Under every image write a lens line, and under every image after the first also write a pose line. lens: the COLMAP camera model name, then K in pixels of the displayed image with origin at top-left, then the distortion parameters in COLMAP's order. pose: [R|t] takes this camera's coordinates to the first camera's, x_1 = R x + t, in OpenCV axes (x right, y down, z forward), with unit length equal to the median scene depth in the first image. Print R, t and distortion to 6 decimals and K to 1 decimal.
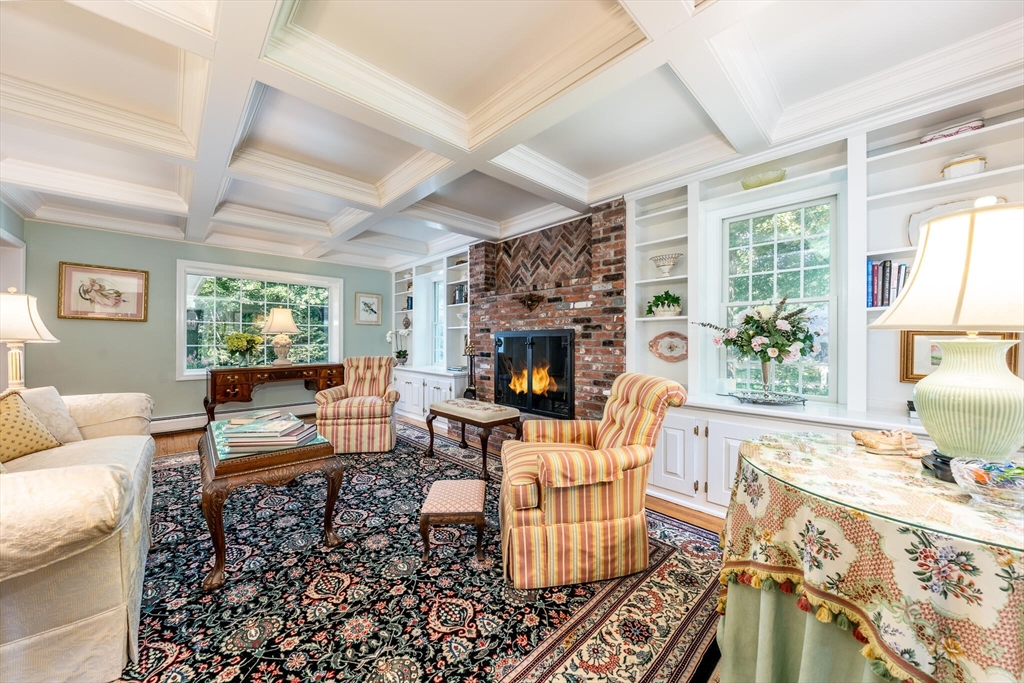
lens RADIAL K [[355.5, 0, 515.9], [0, 355.5, 337.4], [0, 0, 1]] dist [0.000168, 0.000002]
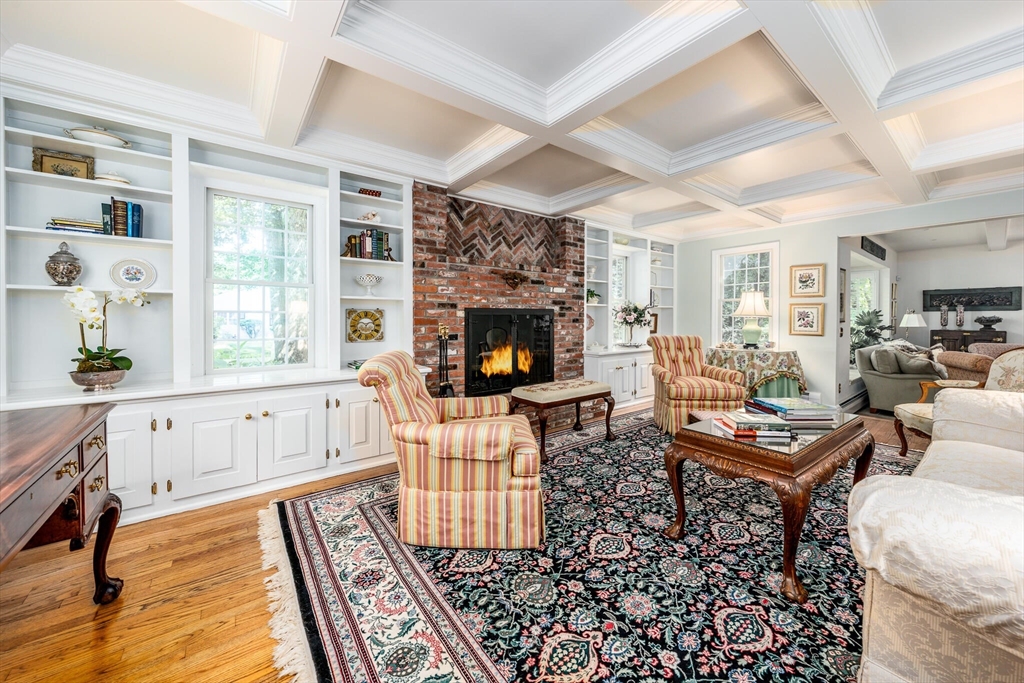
lens RADIAL K [[376.3, 0, 515.3], [0, 376.3, 327.0], [0, 0, 1]] dist [0.000699, 0.000131]
pose [[0.119117, -0.014165, 0.992779, -1.064661], [-0.001134, 0.999896, 0.014403, 0.017826], [-0.992880, -0.002842, 0.119089, 0.918509]]
